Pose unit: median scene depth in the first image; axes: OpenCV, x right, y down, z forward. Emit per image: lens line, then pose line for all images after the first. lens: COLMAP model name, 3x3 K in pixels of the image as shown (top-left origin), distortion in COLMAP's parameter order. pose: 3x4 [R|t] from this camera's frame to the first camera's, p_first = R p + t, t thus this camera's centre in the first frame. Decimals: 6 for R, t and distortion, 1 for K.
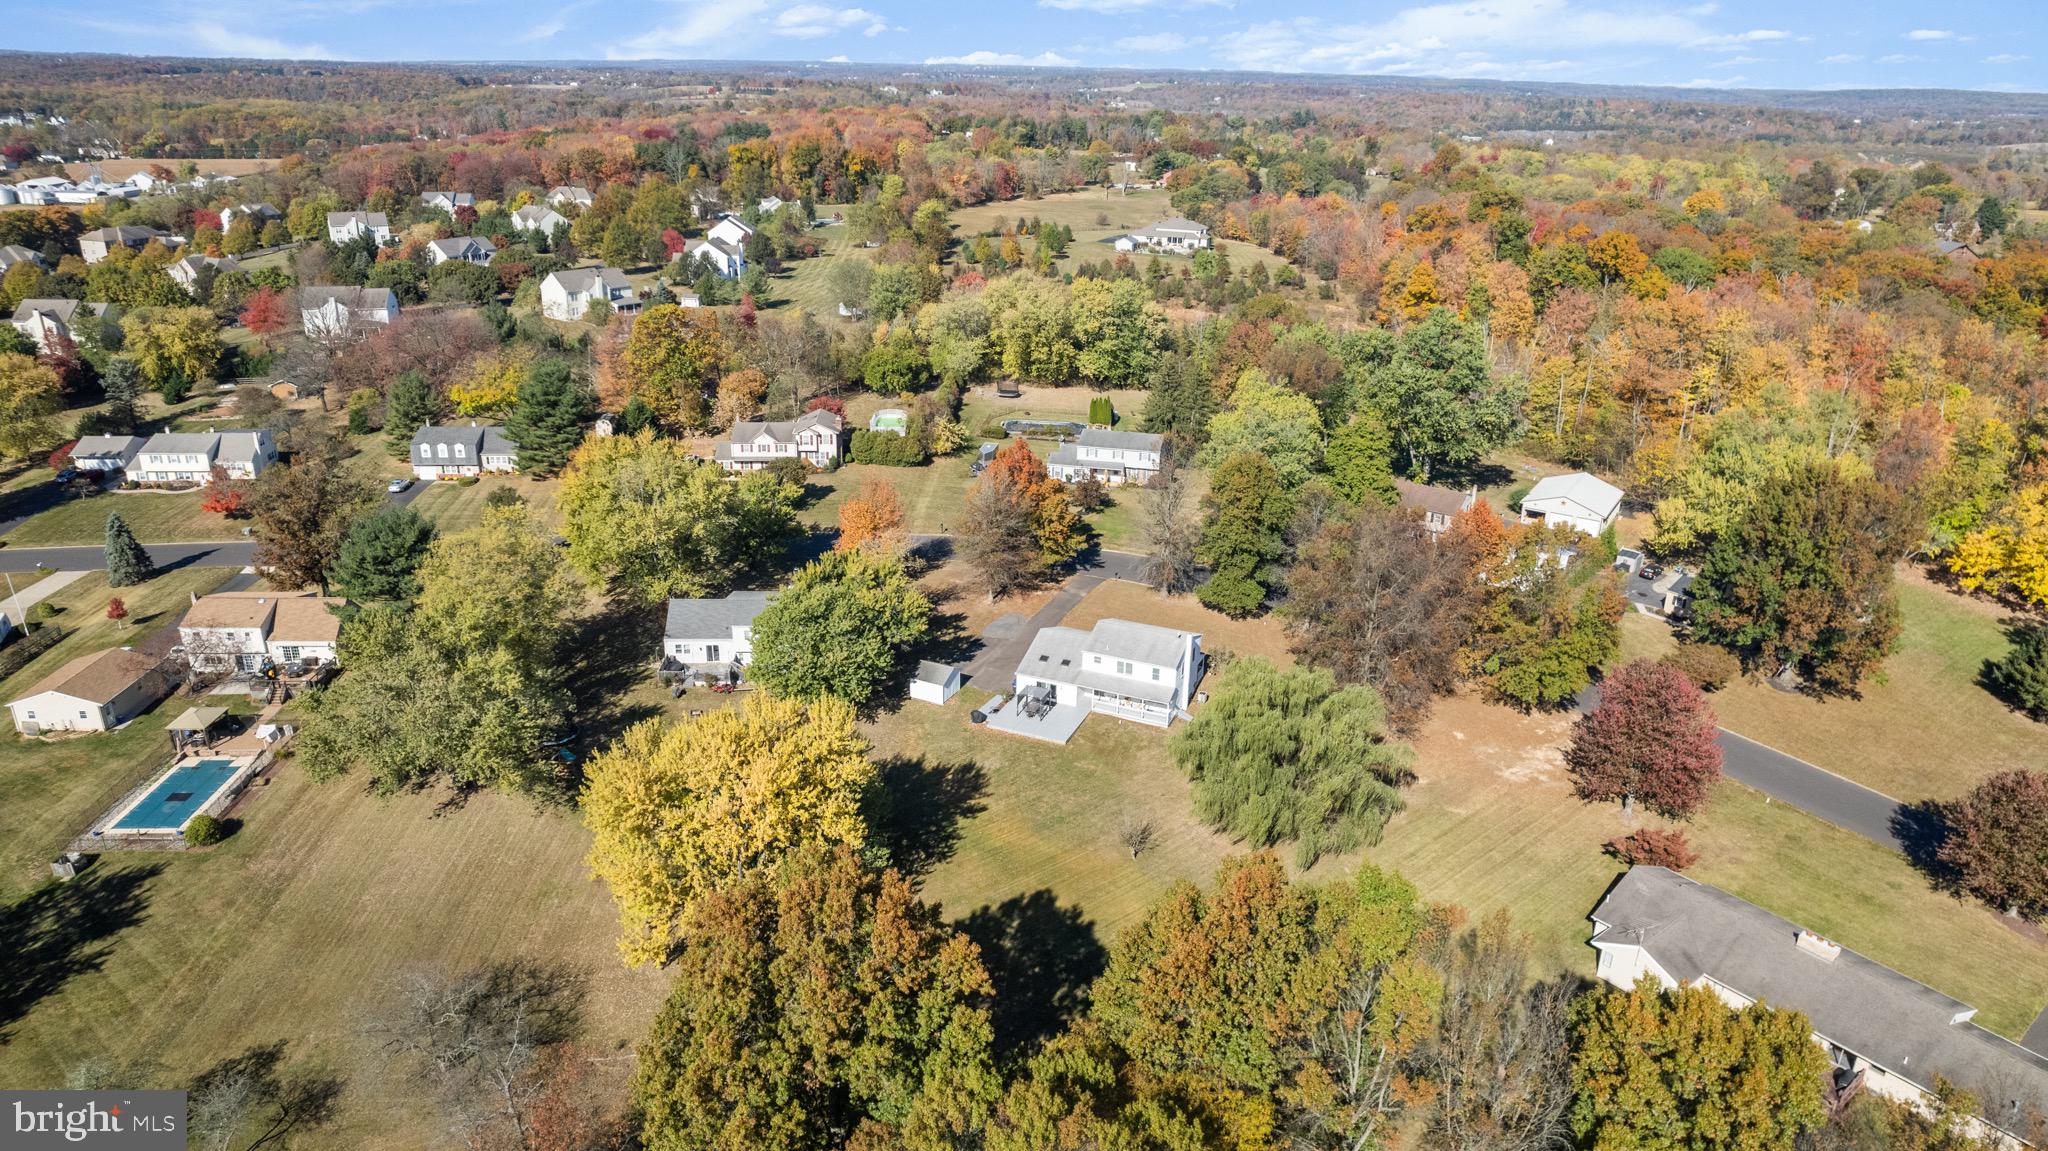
lens RADIAL K [[1321.6, 0, 1036.3], [0, 1321.6, 572.3], [0, 0, 1]] dist [-0.068436, 0.060198]
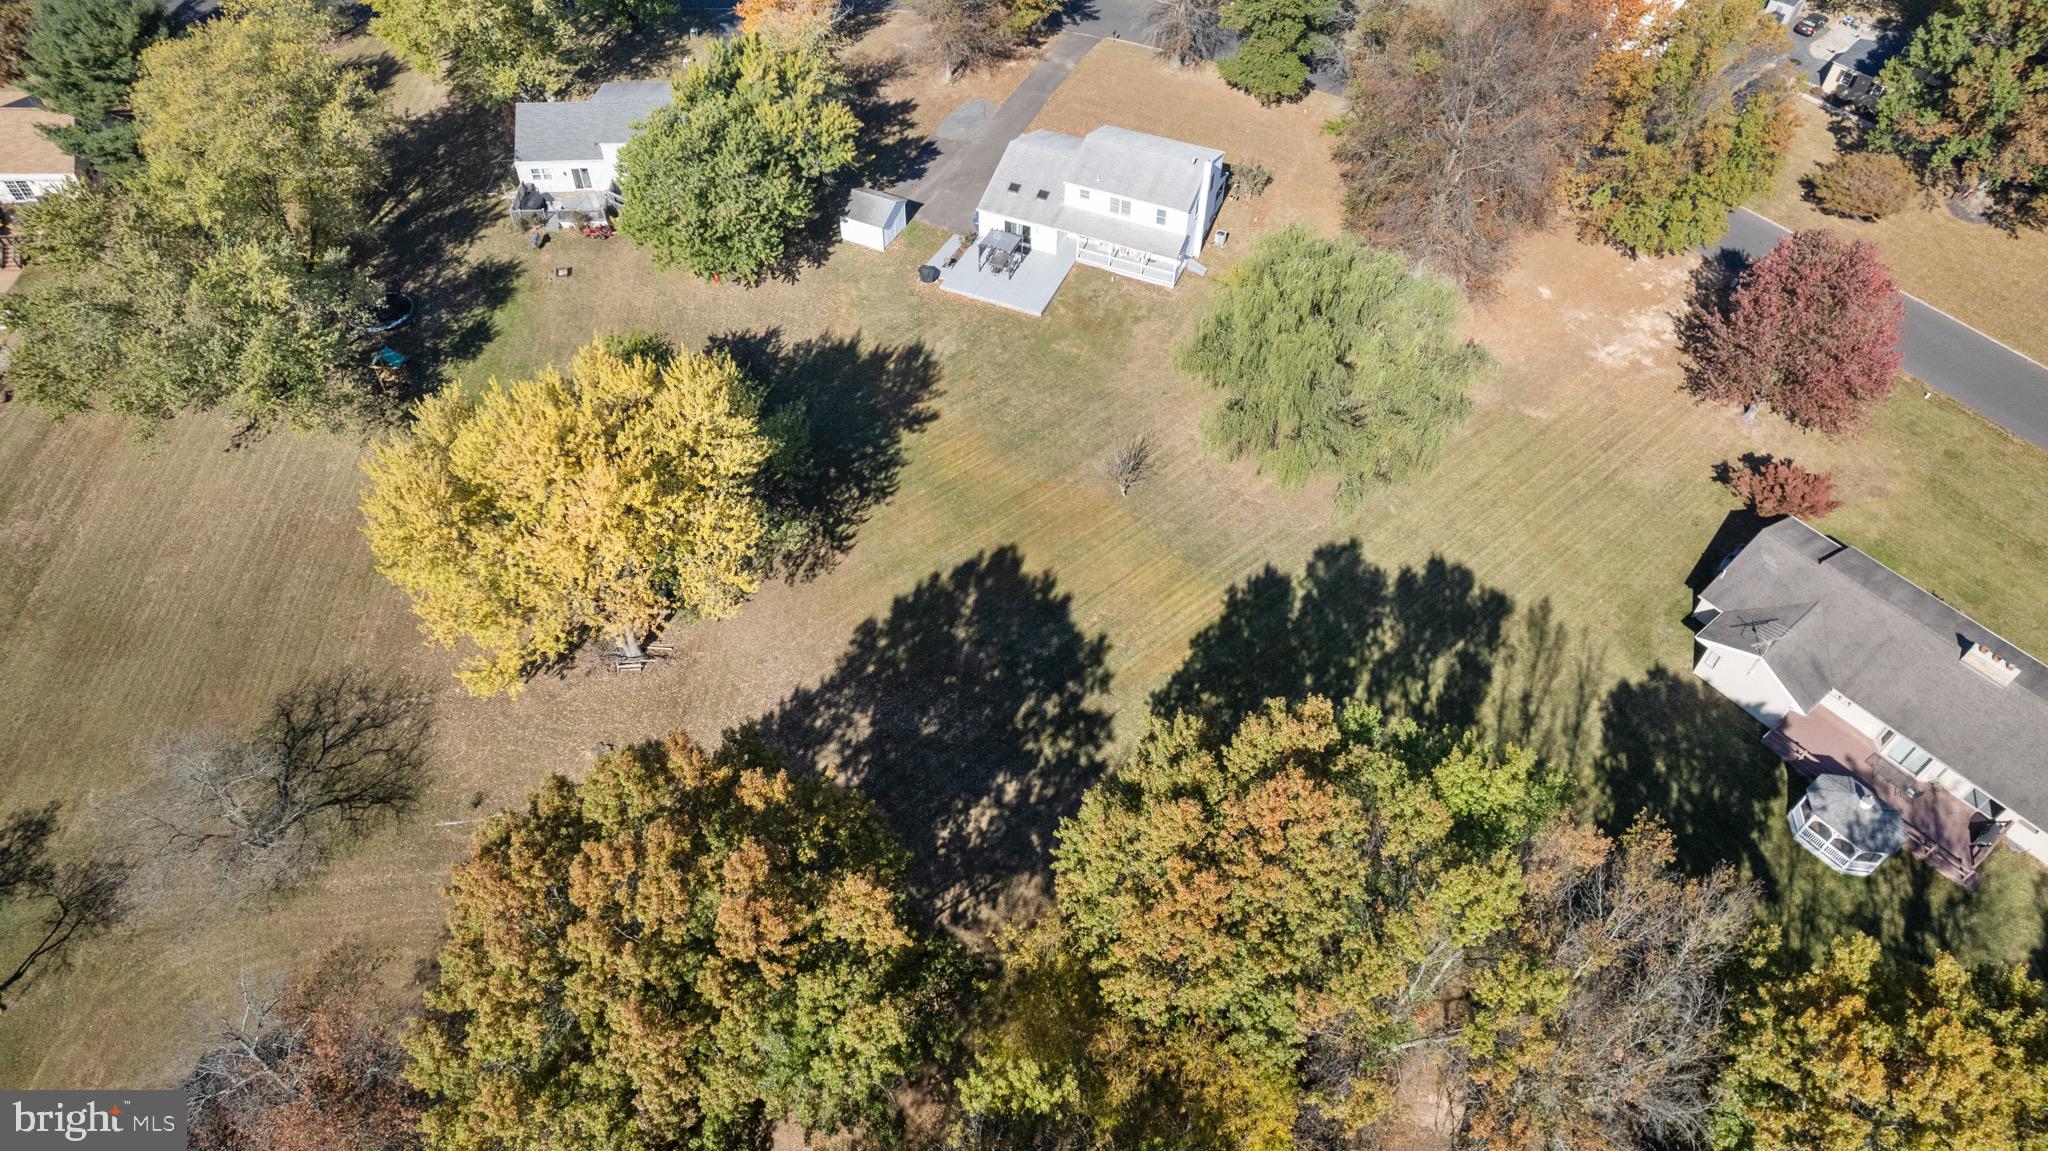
lens RADIAL K [[1321.6, 0, 1032.0], [0, 1321.6, 570.3], [0, 0, 1]] dist [-0.068436, 0.060198]
pose [[0.999995, -0.002814, -0.001750, 0.017026], [0.003303, 0.888495, 0.458875, -0.087774], [0.000263, -0.458879, 0.888499, 0.232471]]
